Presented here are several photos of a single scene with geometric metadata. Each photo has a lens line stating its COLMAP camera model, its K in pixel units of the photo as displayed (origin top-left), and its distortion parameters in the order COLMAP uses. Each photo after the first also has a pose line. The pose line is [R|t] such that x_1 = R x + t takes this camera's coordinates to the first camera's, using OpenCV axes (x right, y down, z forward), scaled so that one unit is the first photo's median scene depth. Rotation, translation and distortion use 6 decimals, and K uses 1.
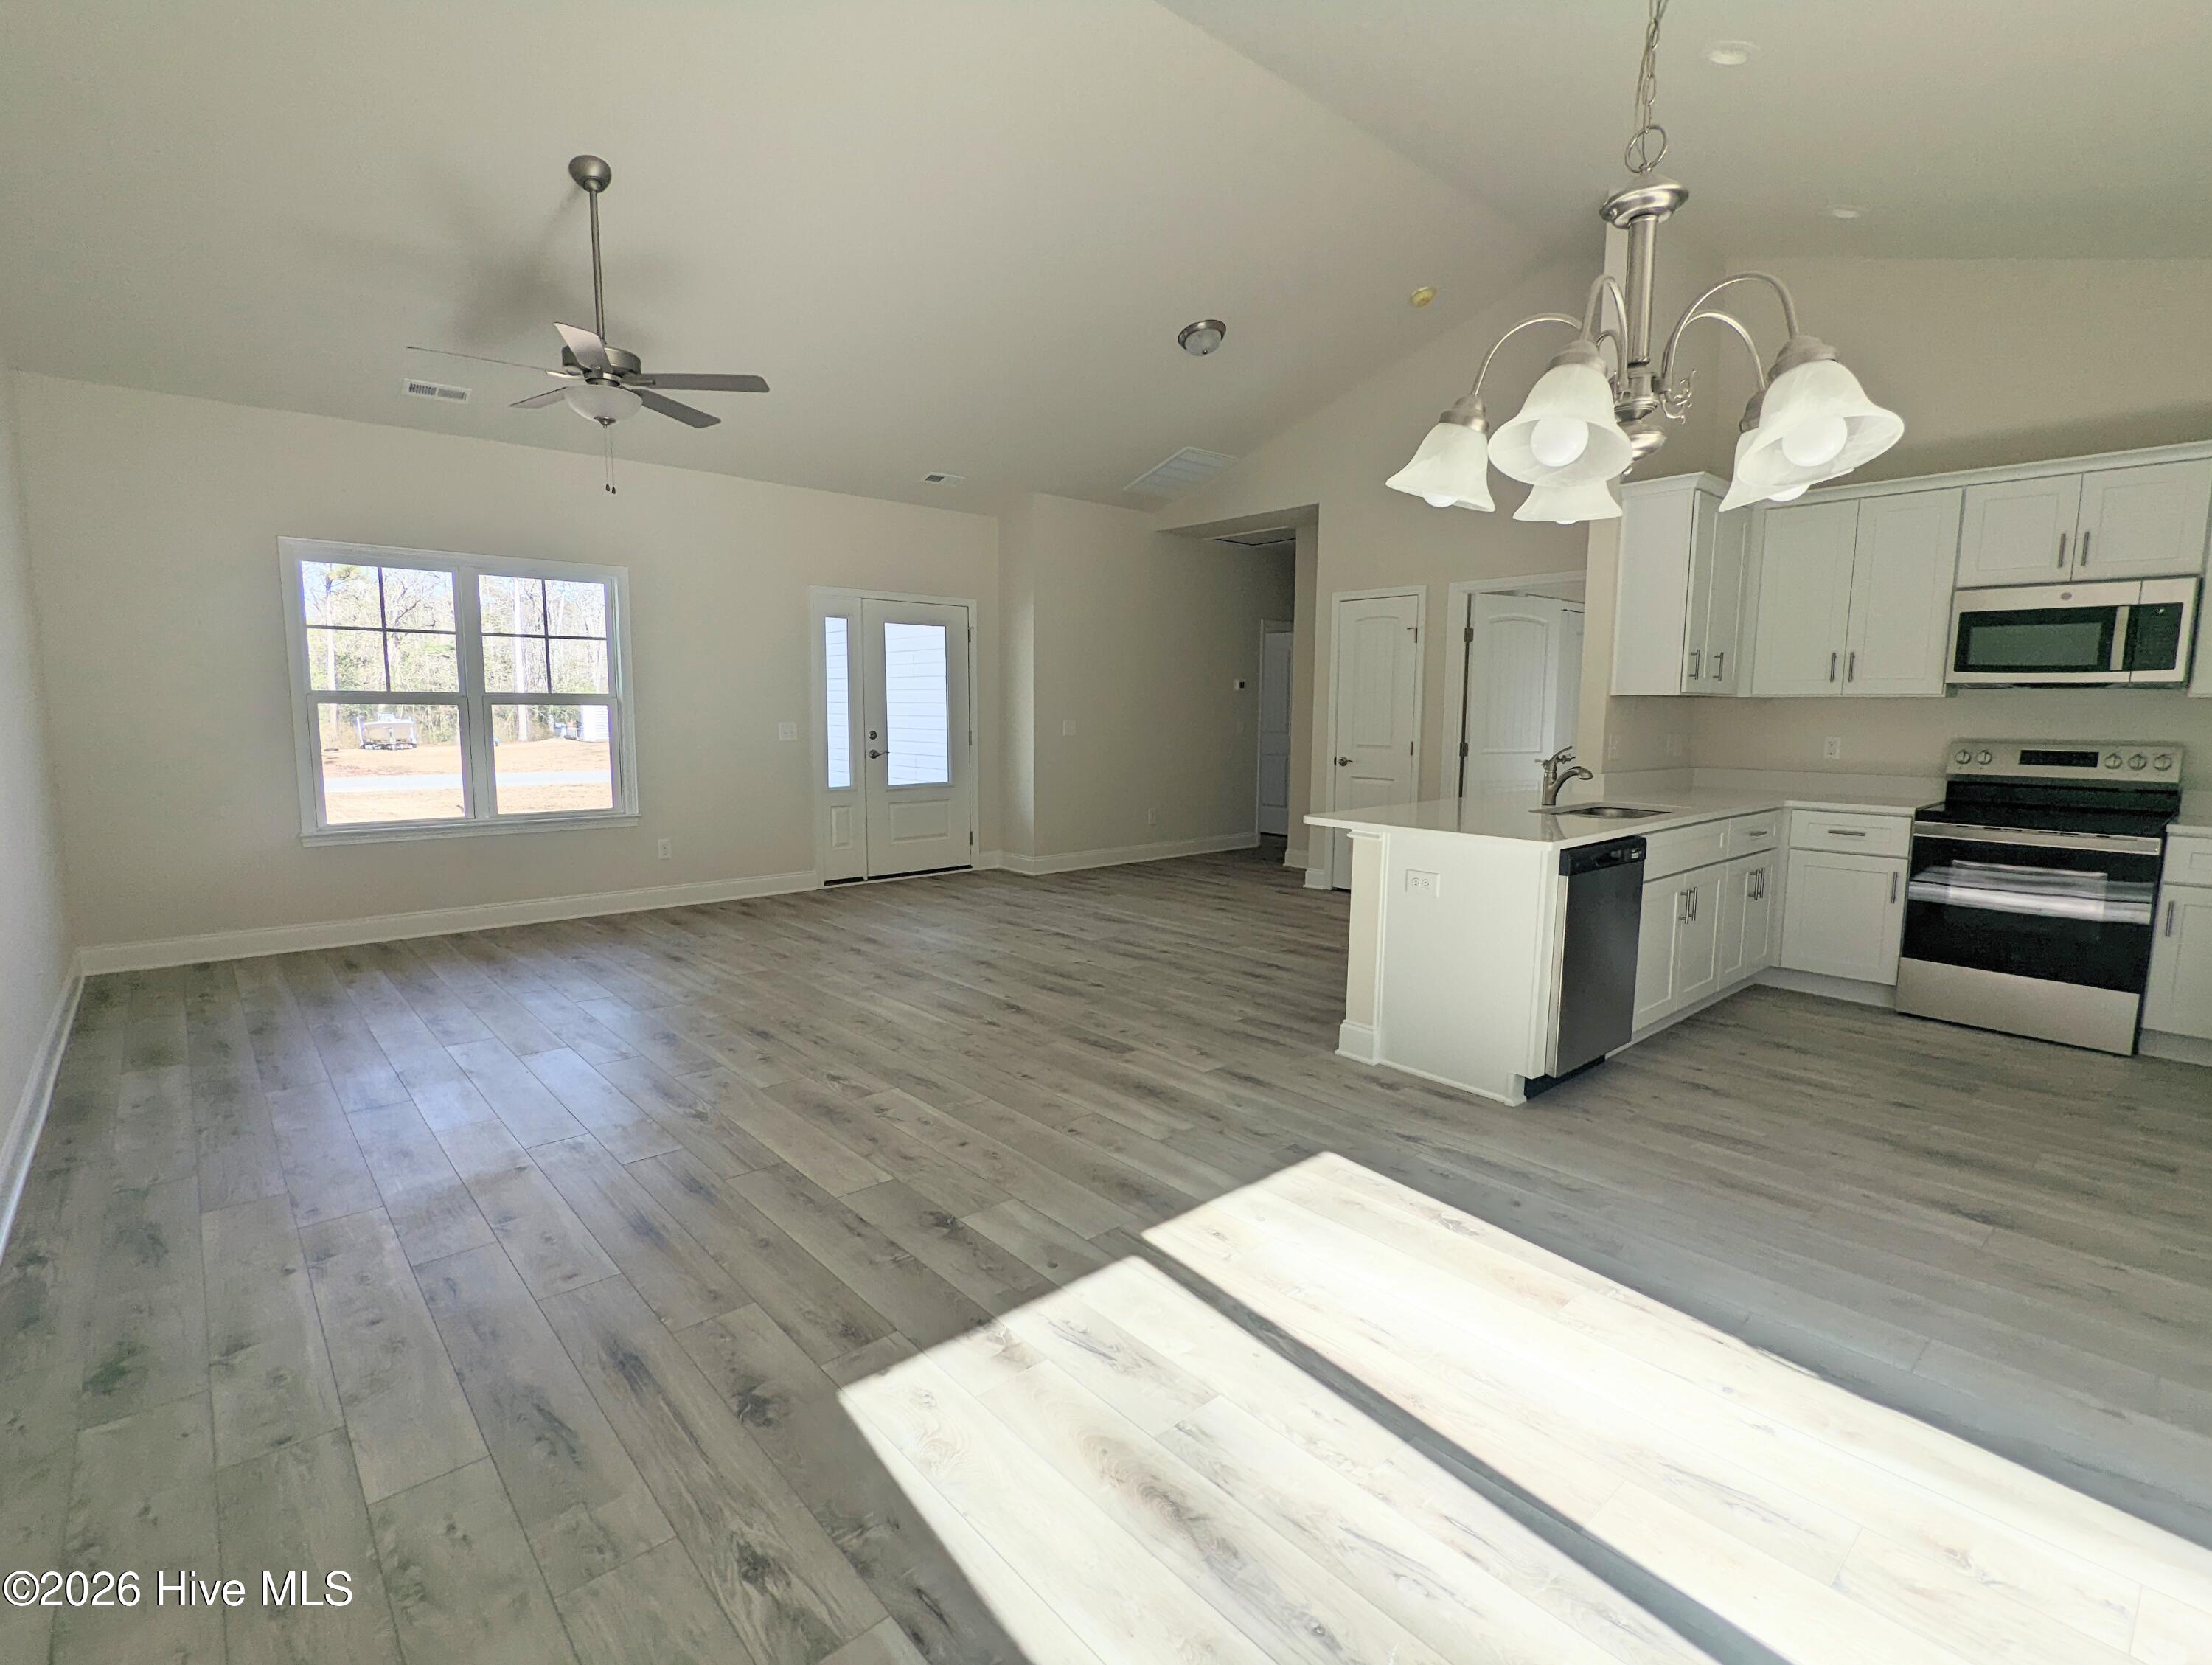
lens RADIAL K [[1042.3, 0, 1106.0], [0, 1042.3, 832.5], [0, 0, 1]] dist [0.002601, -0.006203]
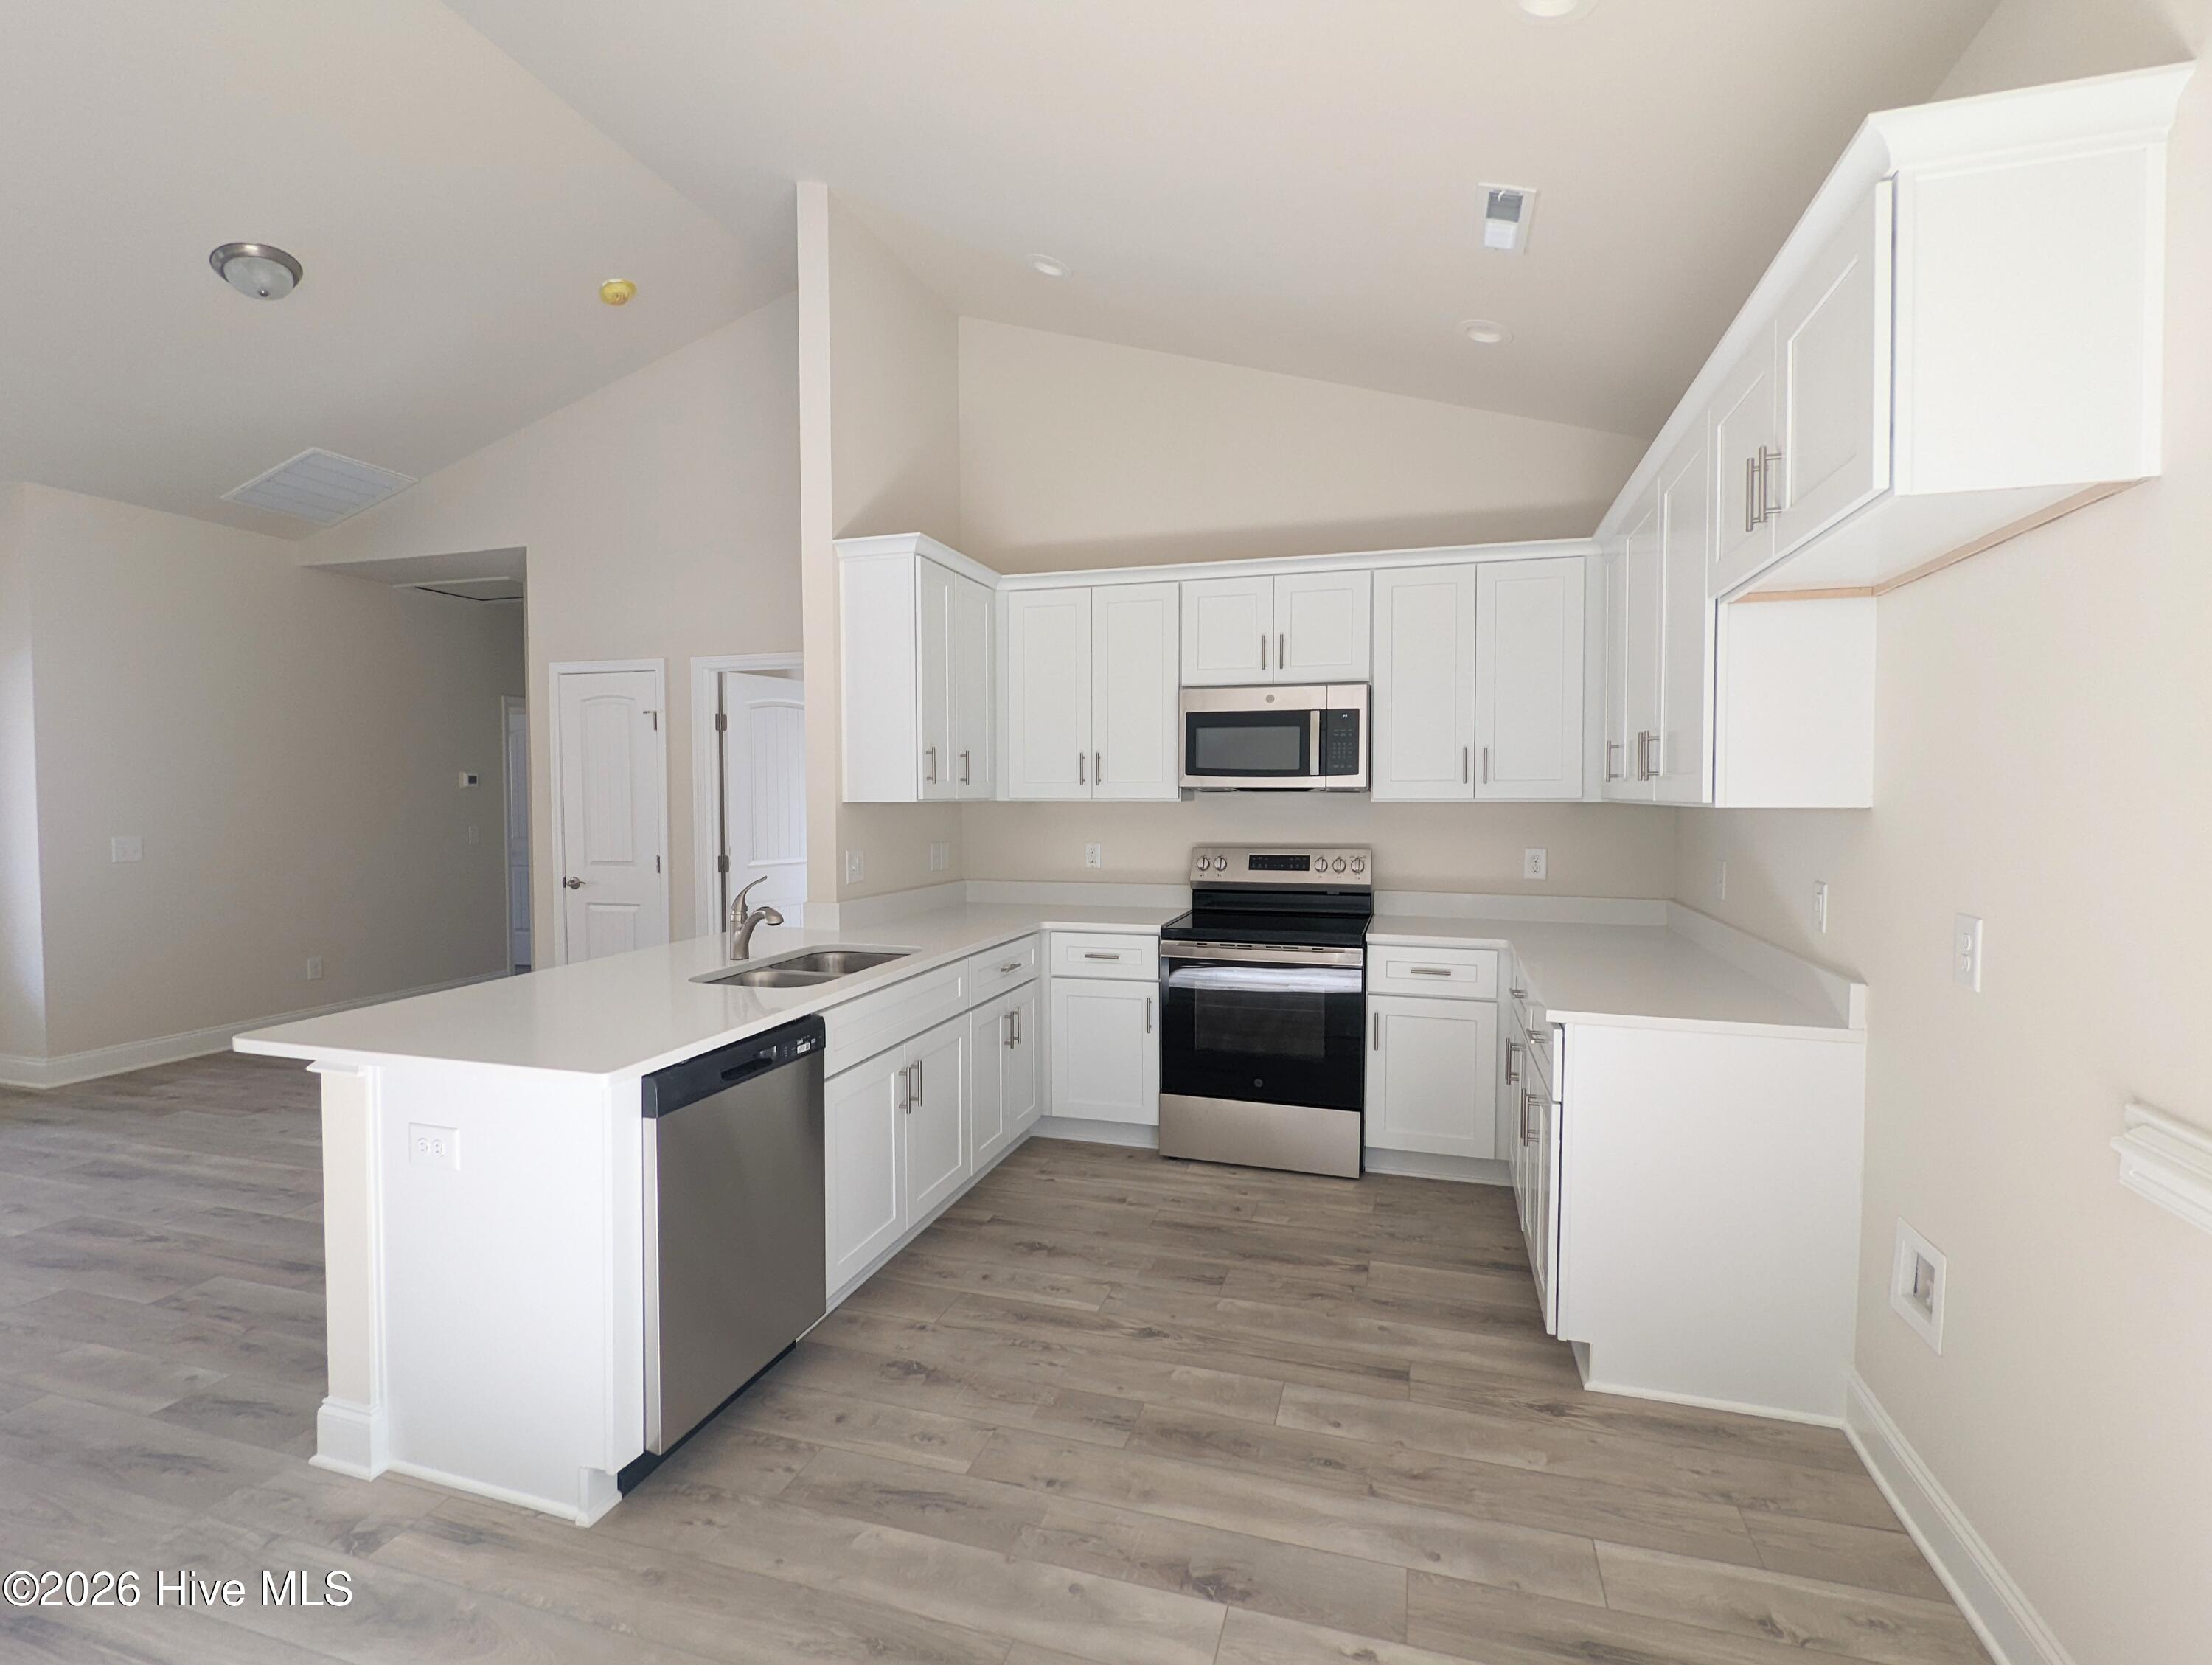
lens RADIAL K [[1042.3, 0, 1106.0], [0, 1042.3, 832.5], [0, 0, 1]] dist [0.002601, -0.006203]
pose [[0.851362, -0.027739, 0.523844, 0.279236], [0.070169, 0.995649, -0.061318, -0.053993], [-0.519864, 0.088962, 0.849604, 0.263028]]
